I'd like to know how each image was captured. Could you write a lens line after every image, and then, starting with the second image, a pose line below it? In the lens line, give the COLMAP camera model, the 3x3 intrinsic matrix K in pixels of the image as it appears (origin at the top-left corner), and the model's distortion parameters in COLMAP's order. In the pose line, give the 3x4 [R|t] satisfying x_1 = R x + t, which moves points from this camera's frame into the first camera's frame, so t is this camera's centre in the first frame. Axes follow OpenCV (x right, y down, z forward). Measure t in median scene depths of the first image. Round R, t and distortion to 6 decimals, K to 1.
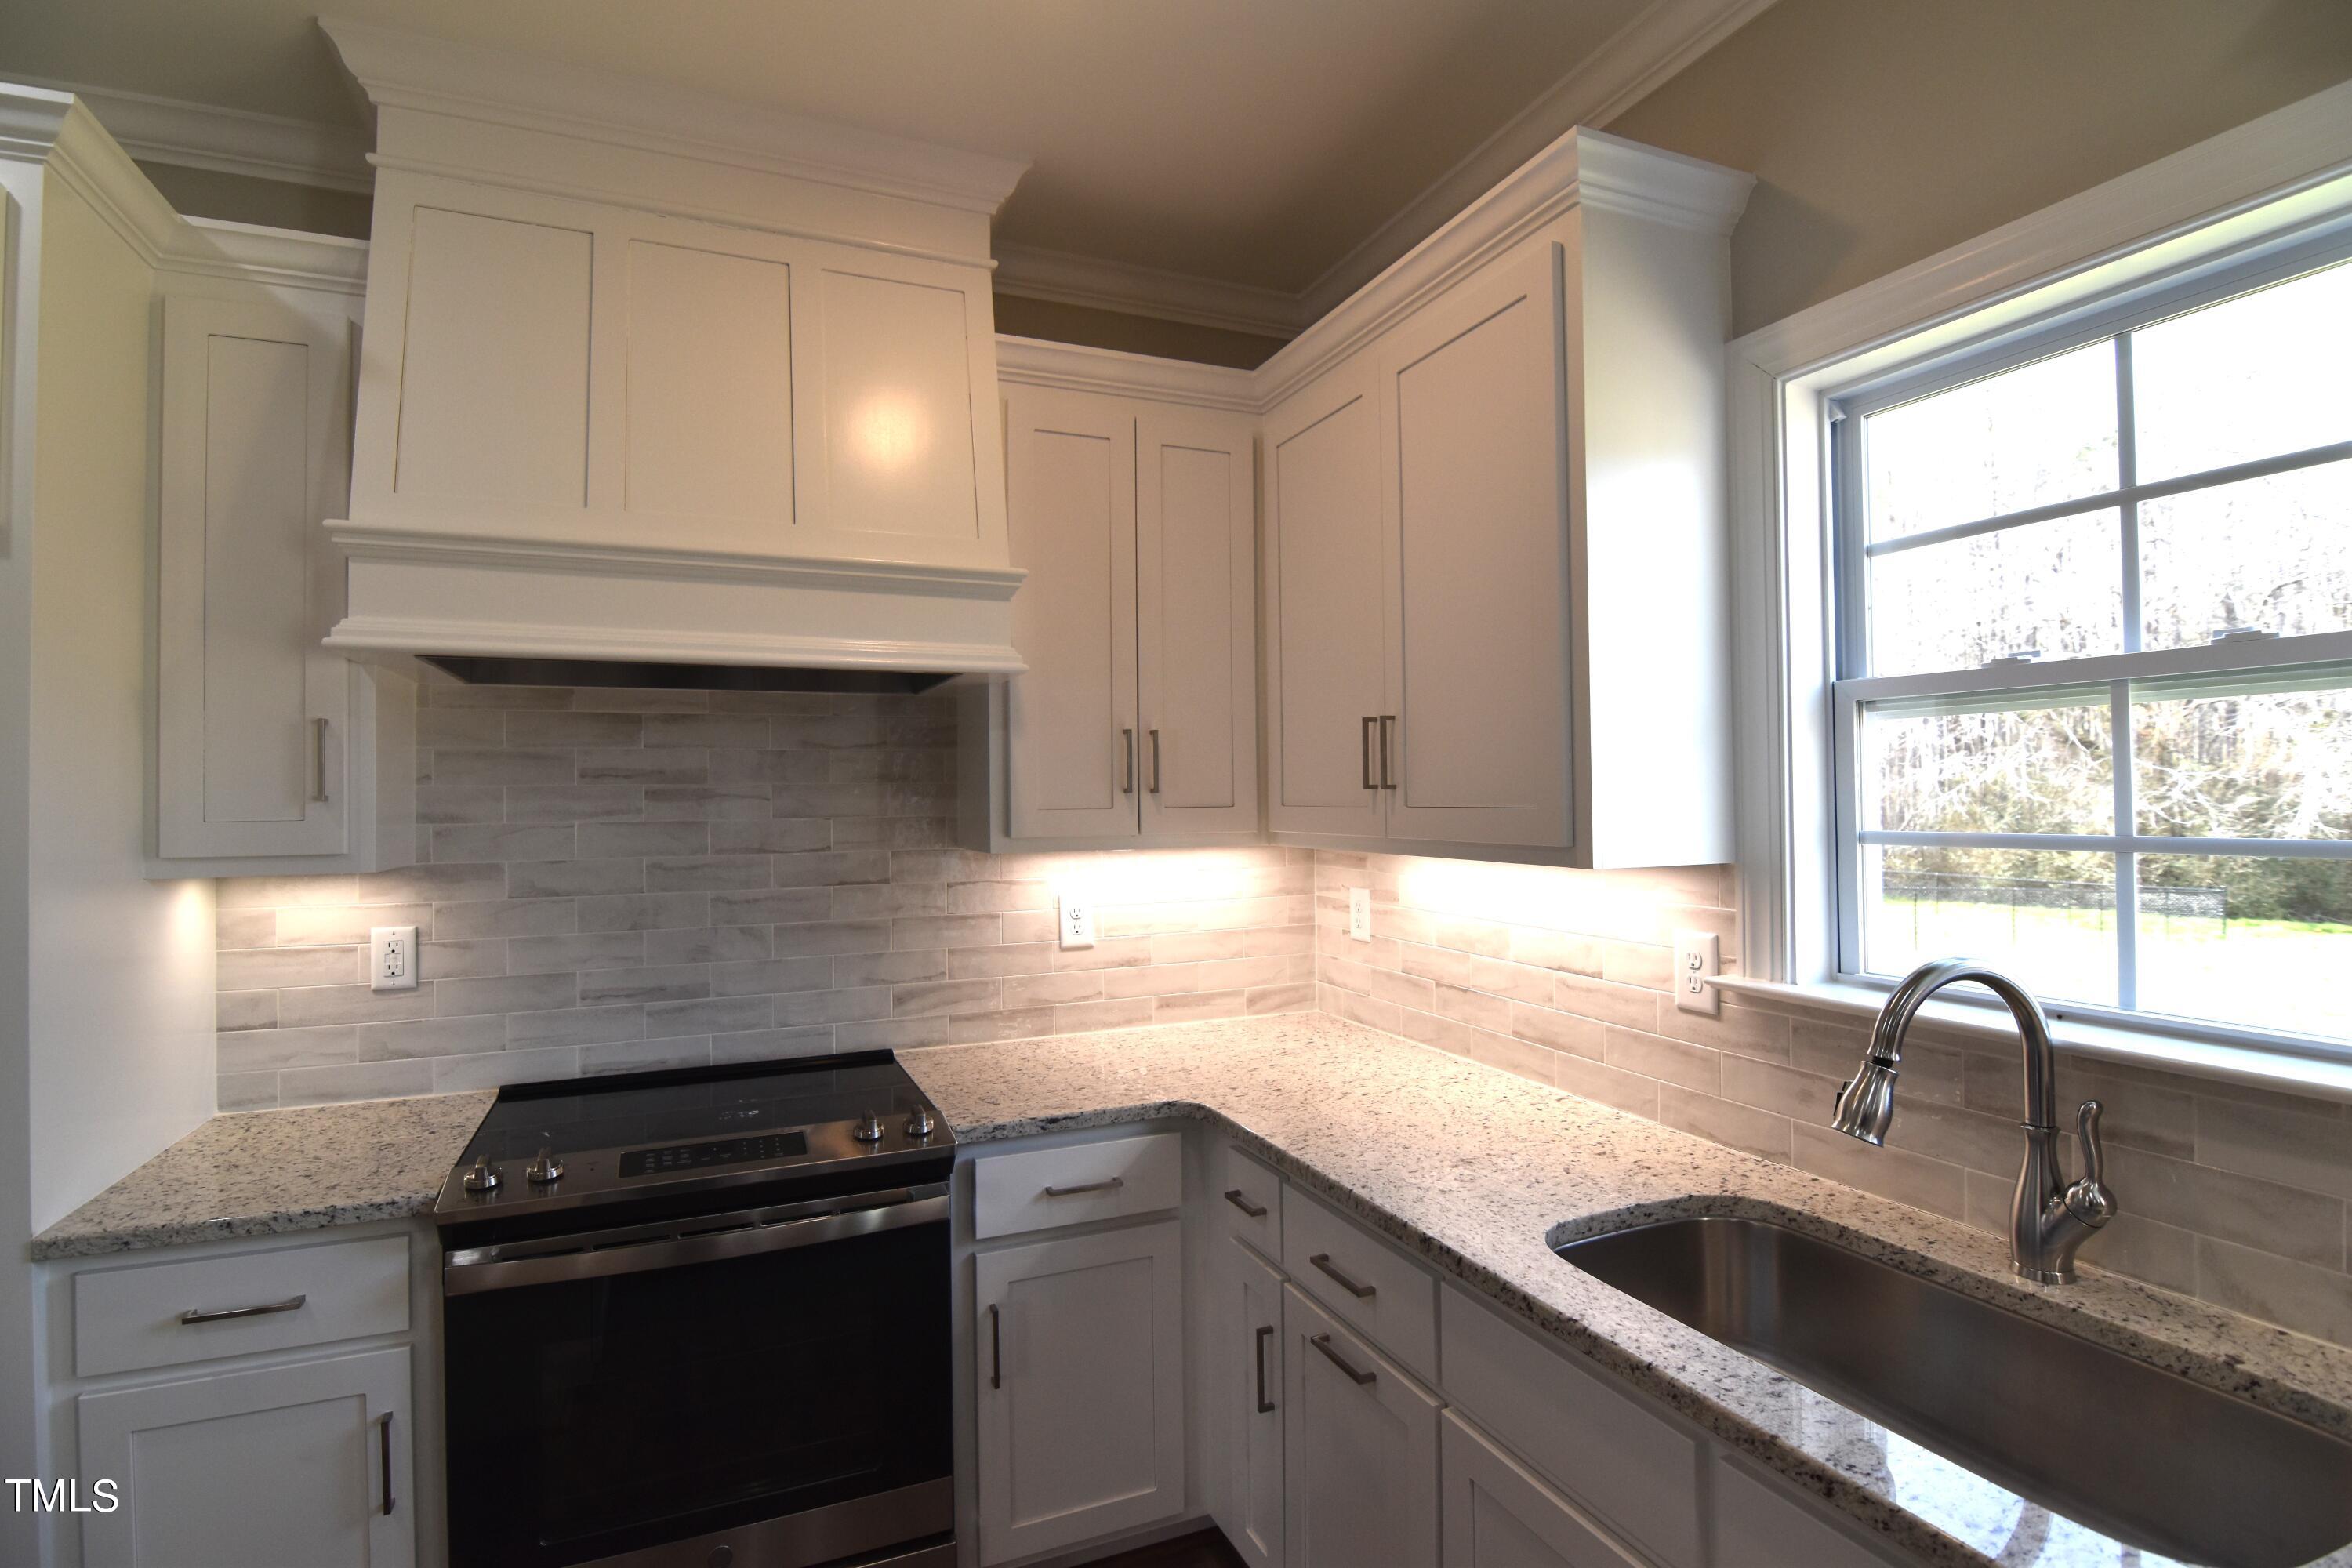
lens RADIAL K [[1128.6, 0, 1167.4], [0, 1128.6, 778.3], [0, 0, 1]] dist [-0.005831, -0.011586]
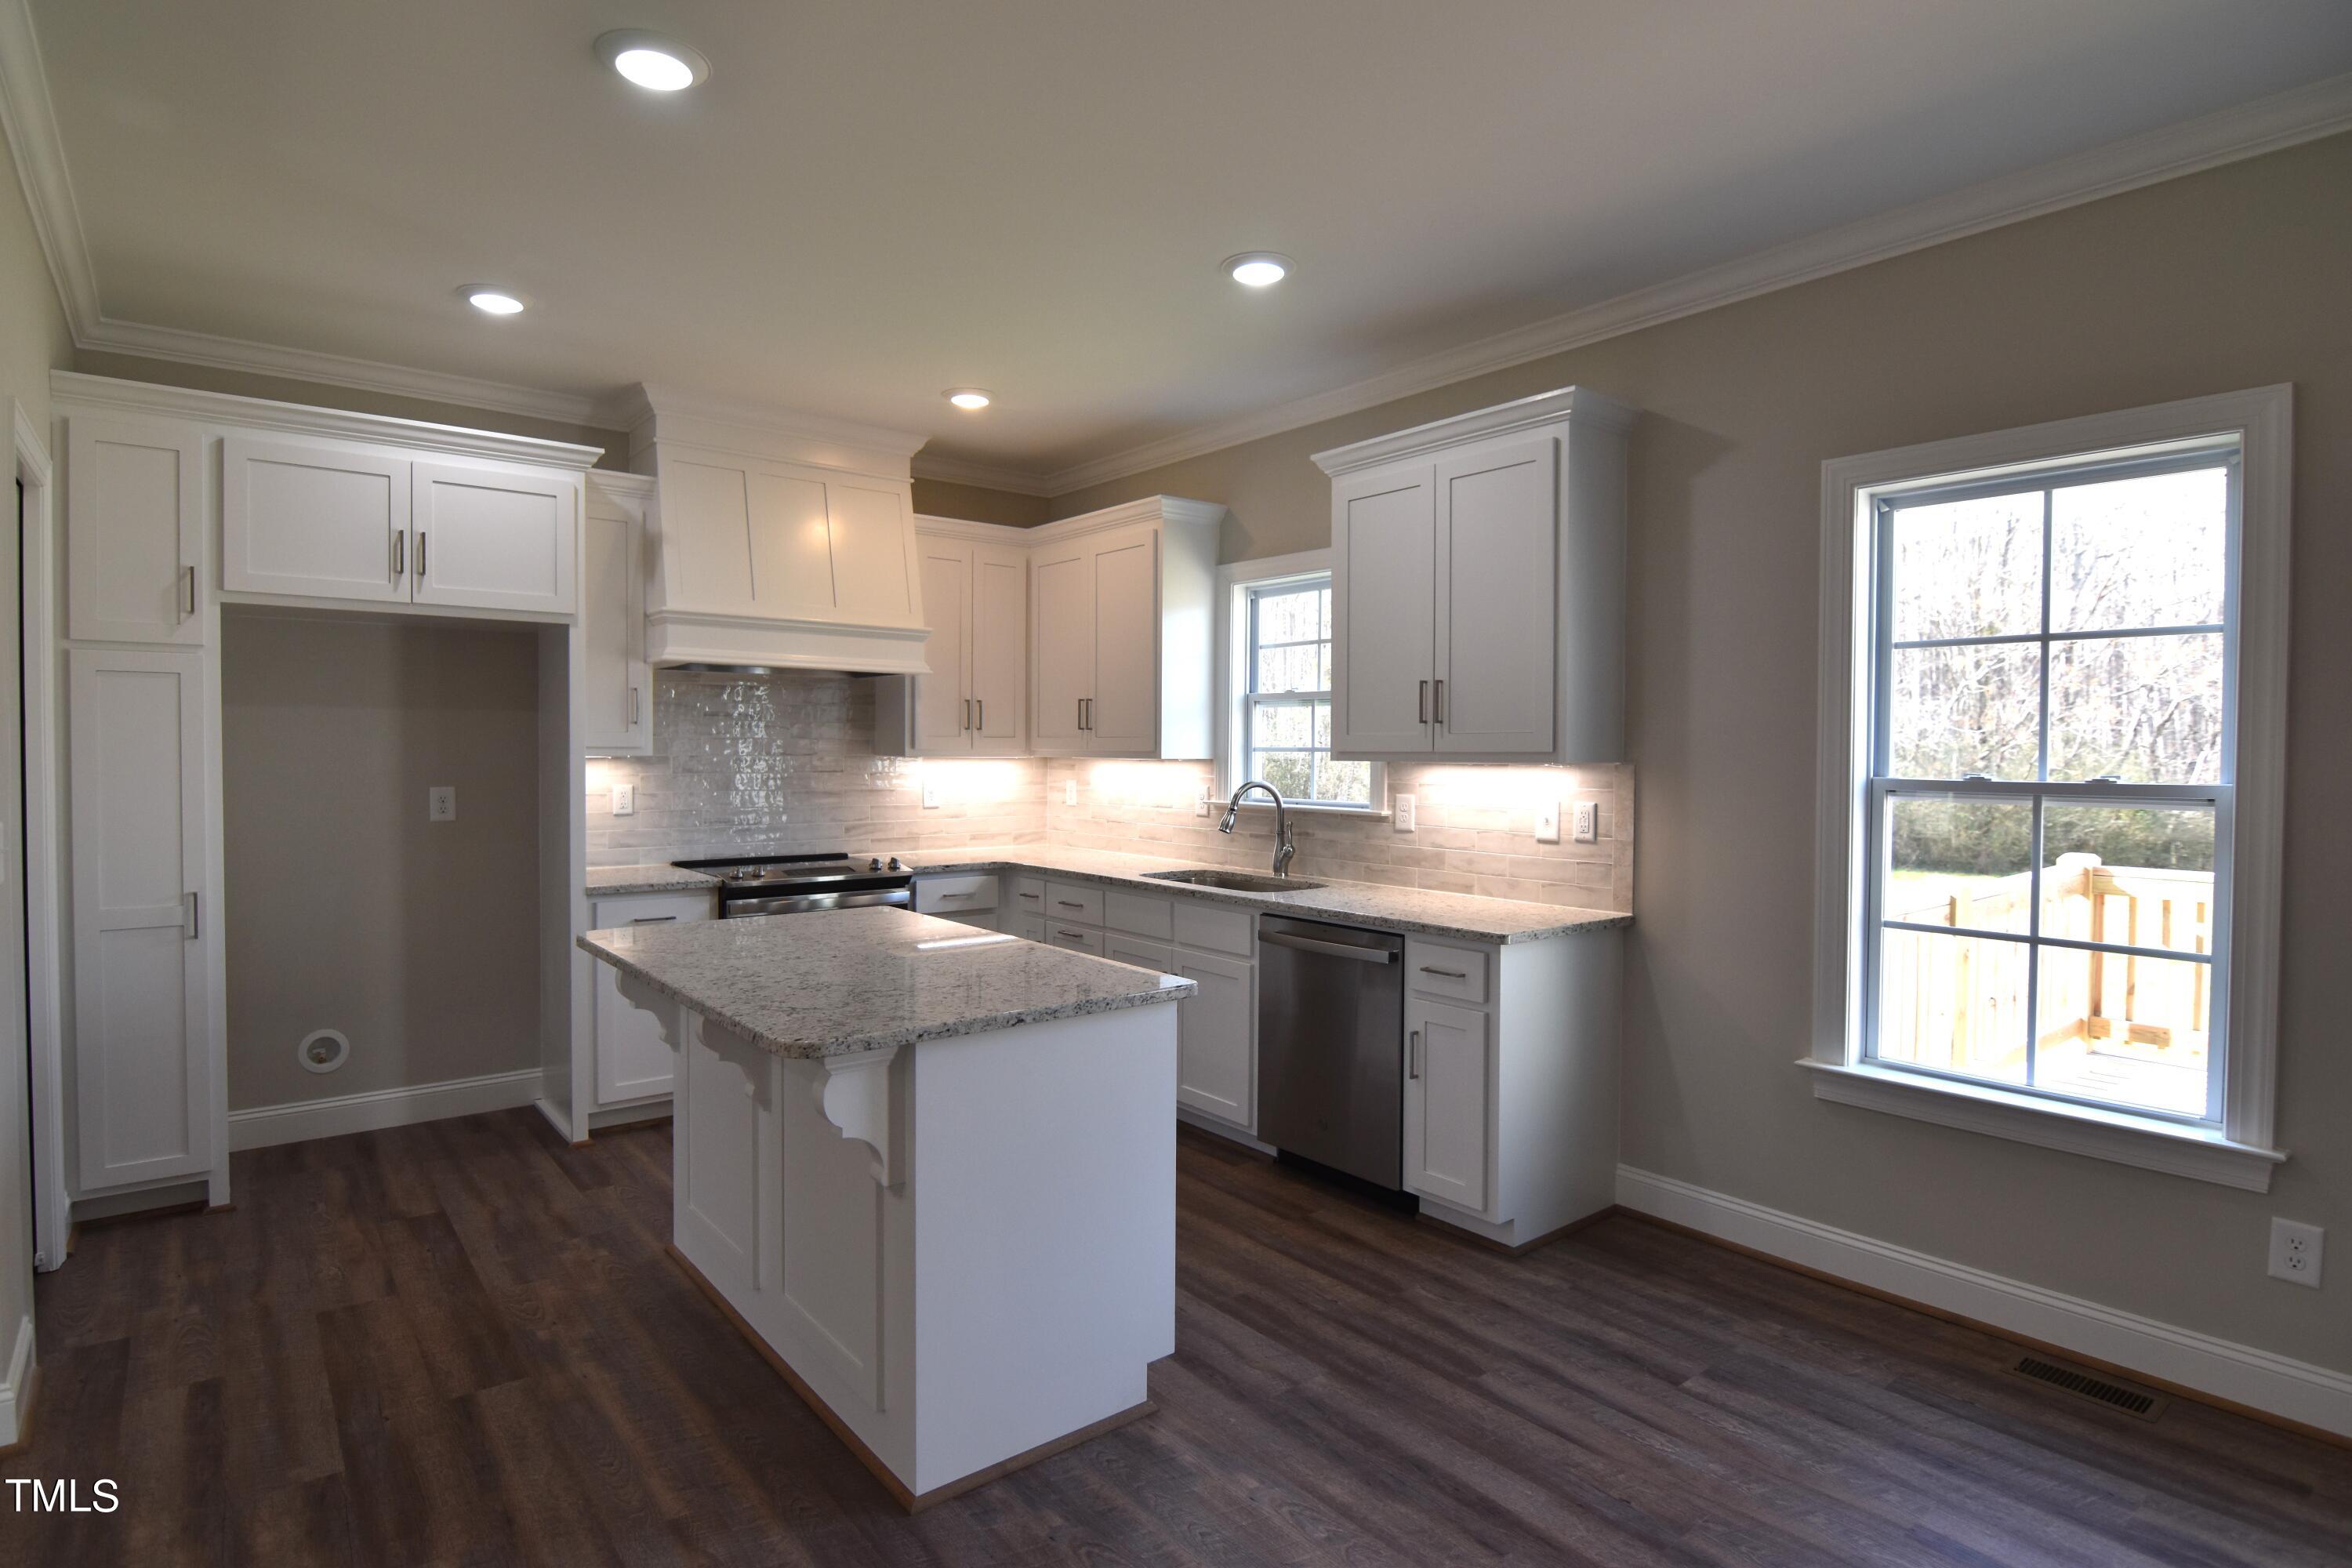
lens RADIAL K [[1209.0, 0, 1164.8], [0, 1209.0, 777.9], [0, 0, 1]] dist [-0.001999, -0.014148]
pose [[0.962808, 0.011694, 0.269932, -0.348201], [-0.022085, 0.999126, 0.035490, 0.017893], [-0.269281, -0.040132, 0.962225, -1.553538]]
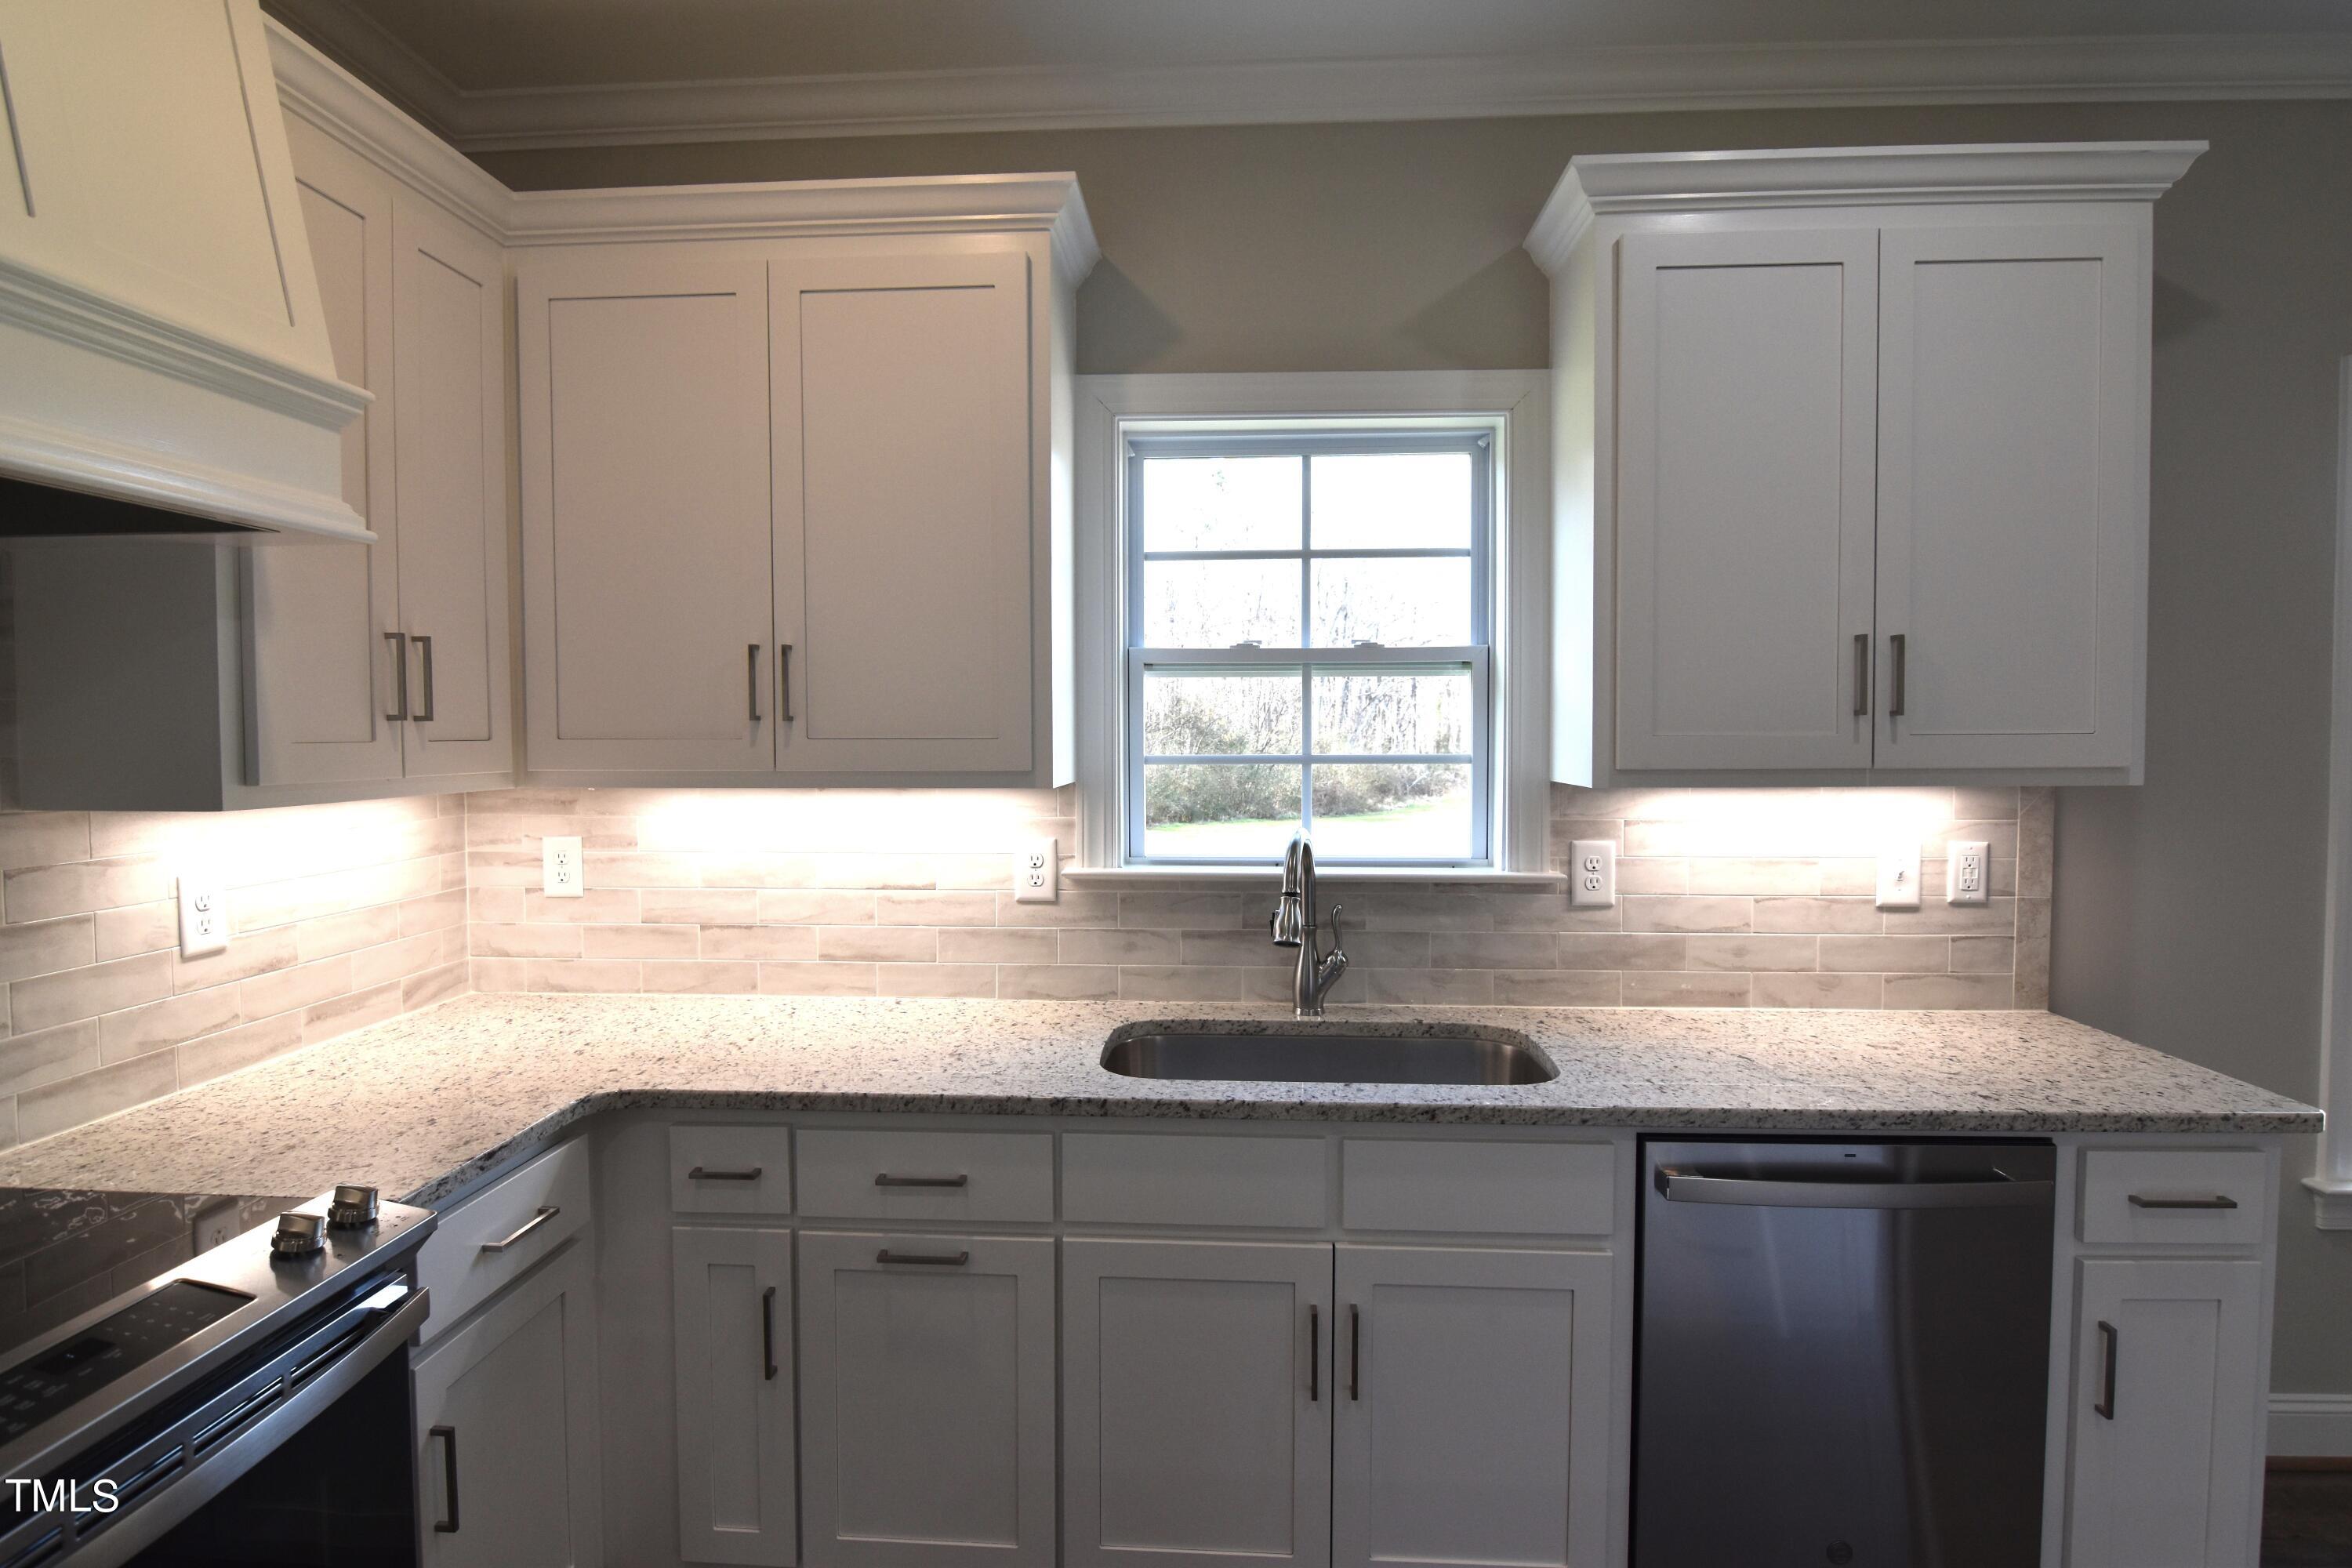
lens RADIAL K [[1209.0, 0, 1164.8], [0, 1209.0, 777.9], [0, 0, 1]] dist [-0.001999, -0.014148]
pose [[0.449049, -0.025761, 0.893135, -0.609783], [-0.016877, 0.999161, 0.037305, 0.015034], [-0.893347, -0.031825, 0.448238, 0.246856]]
